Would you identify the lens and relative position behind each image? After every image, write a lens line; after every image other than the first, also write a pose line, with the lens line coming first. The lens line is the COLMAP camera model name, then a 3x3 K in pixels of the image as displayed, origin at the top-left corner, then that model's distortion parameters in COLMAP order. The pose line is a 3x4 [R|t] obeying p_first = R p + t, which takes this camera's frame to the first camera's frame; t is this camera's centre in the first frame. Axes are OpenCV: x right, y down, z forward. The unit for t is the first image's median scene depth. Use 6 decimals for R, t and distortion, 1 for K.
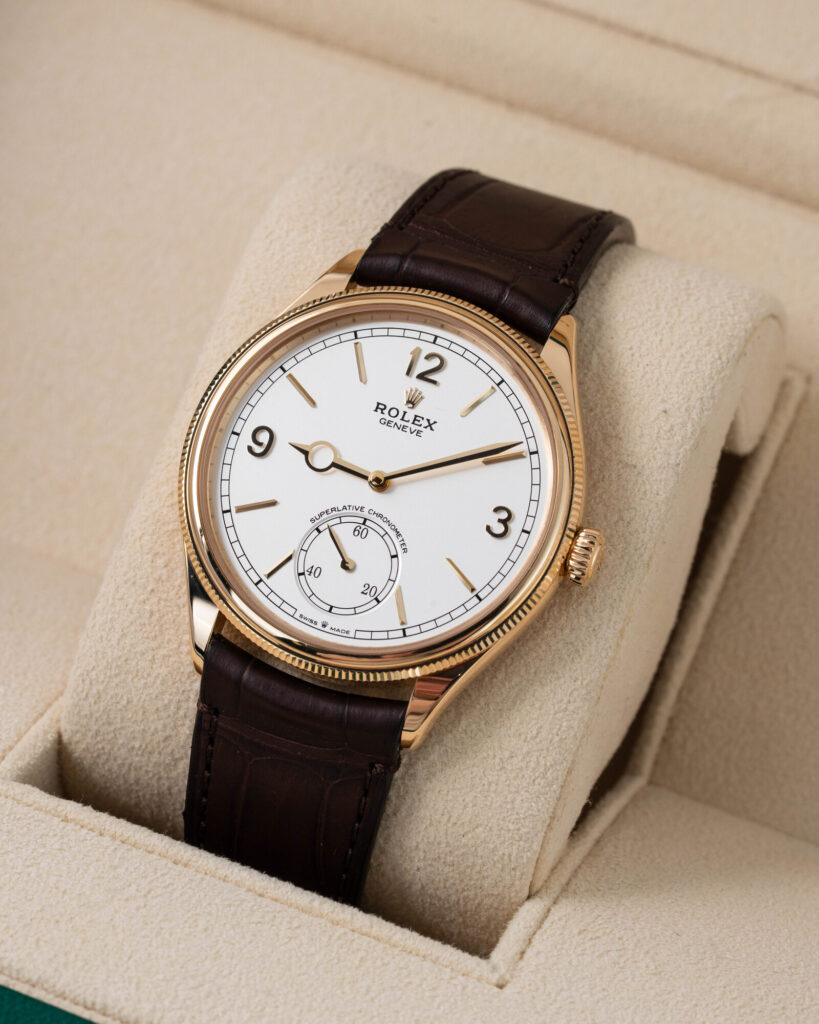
lens RADIAL K [[4635.3, 0, 409.5], [0, 4635.3, 512.0], [0, 0, 1]] dist [0.045984, 1.621147]
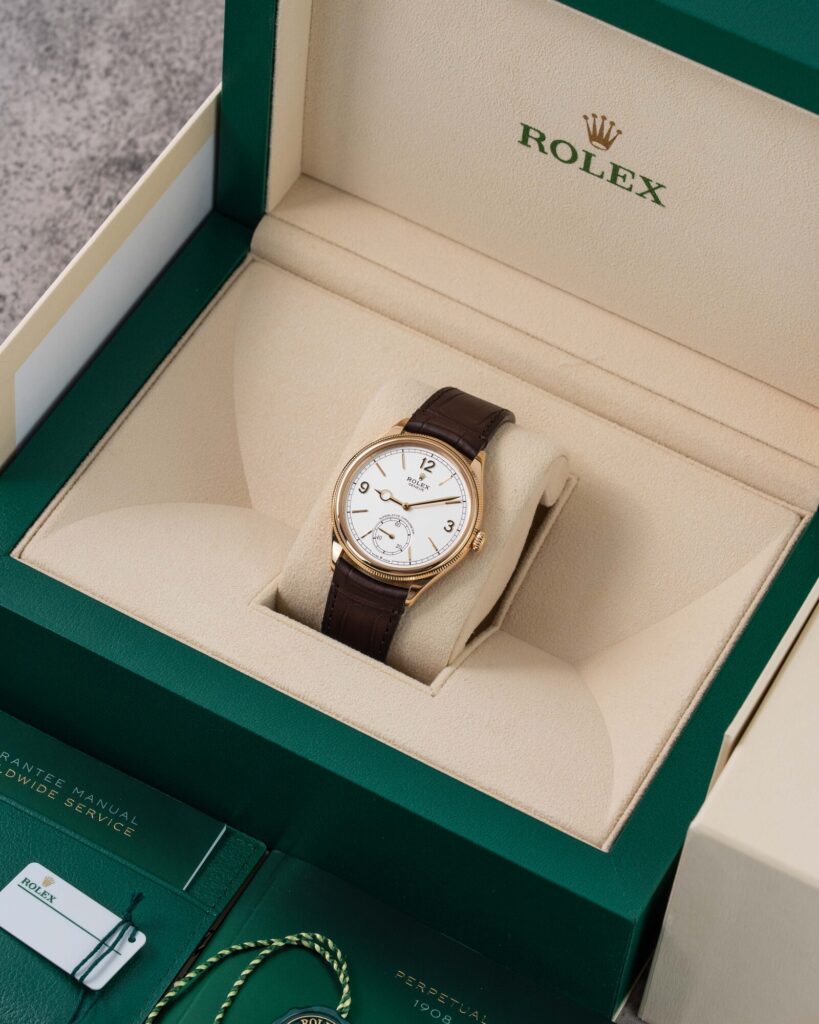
lens RADIAL K [[4635.3, 0, 409.5], [0, 4635.3, 512.0], [0, 0, 1]] dist [0.045984, 1.621147]
pose [[0.995446, 0.094353, -0.013625, 0.032447], [-0.094044, 0.995329, 0.021796, -0.062570], [0.015618, -0.020415, 0.999670, -1.698868]]
